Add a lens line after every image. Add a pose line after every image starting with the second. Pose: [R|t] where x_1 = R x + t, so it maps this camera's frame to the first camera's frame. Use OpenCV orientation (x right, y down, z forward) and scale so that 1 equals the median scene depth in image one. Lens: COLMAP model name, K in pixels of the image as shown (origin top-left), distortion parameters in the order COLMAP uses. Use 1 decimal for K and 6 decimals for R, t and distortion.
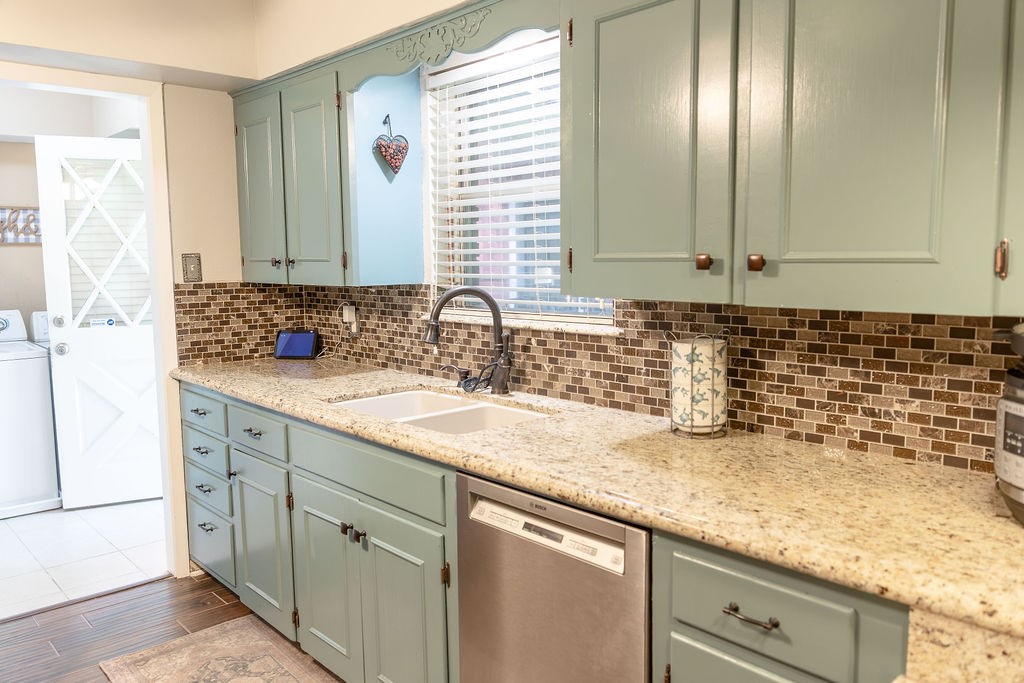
lens RADIAL K [[800.8, 0, 510.0], [0, 800.8, 339.6], [0, 0, 1]] dist [0.000844, 0.000872]
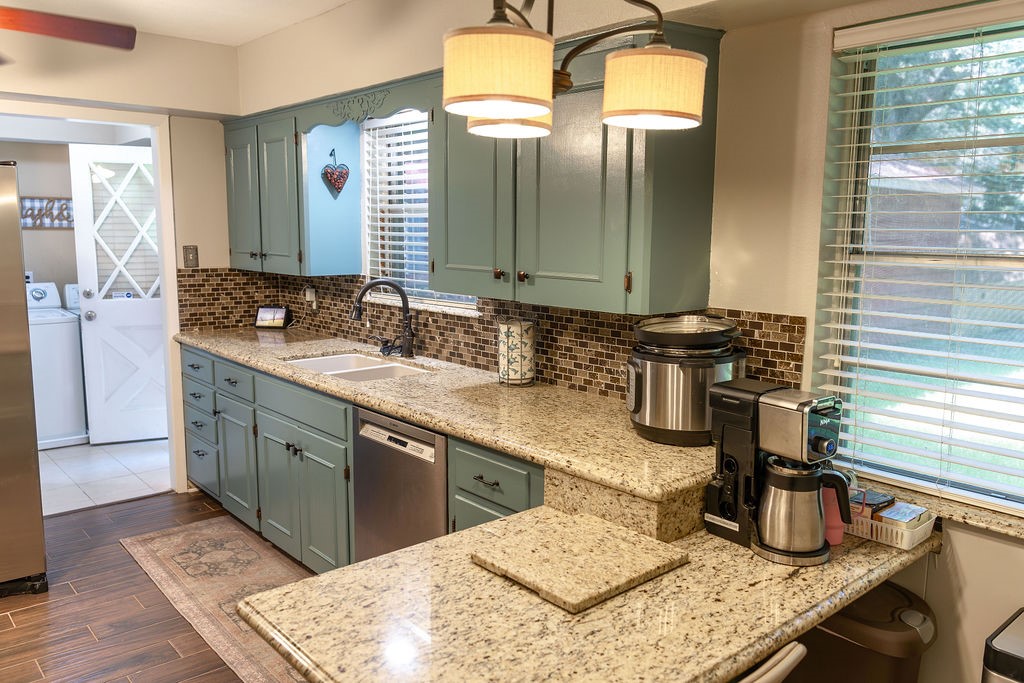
lens RADIAL K [[800.8, 0, 513.4], [0, 800.8, 344.1], [0, 0, 1]] dist [0.000844, 0.000872]
pose [[0.999611, 0.023589, -0.014868, 0.191887], [-0.022999, 0.998986, 0.038713, -0.012739], [0.015766, -0.038356, 0.999140, -0.382453]]
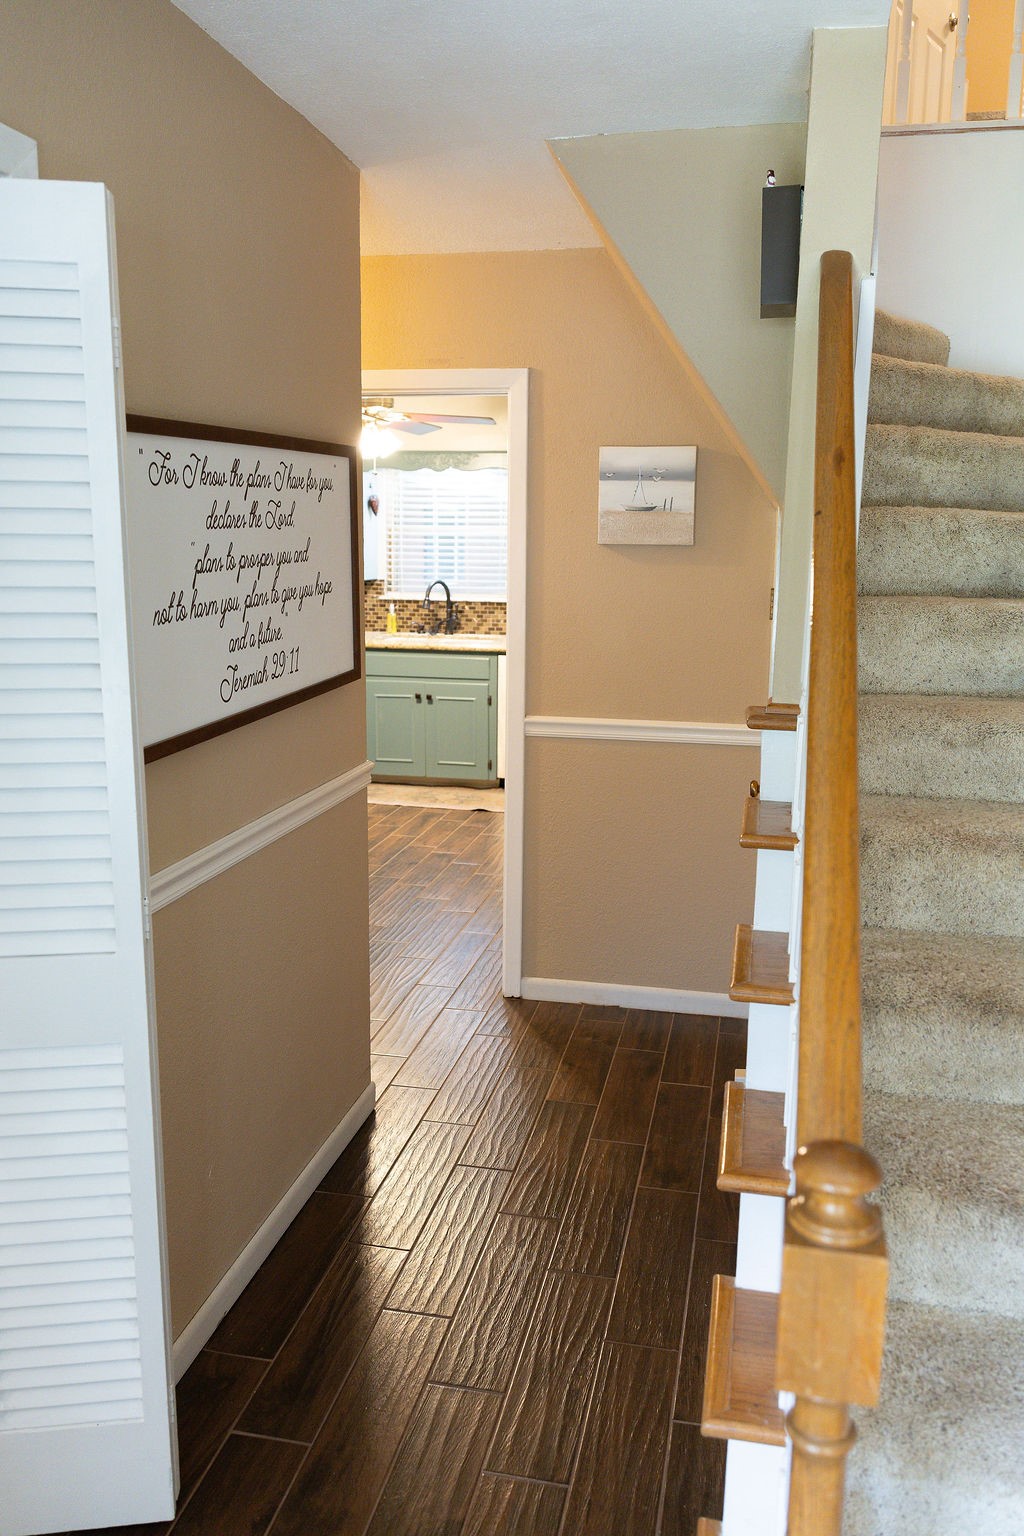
lens RADIAL K [[1201.2, 0, 514.0], [0, 1201.2, 768.5], [0, 0, 1]] dist [0.000844, 0.000872]
pose [[0.810410, -0.099604, 0.577335, -1.629759], [0.042592, 0.992851, 0.111504, 0.071158], [-0.584313, -0.065773, 0.808858, -1.514451]]
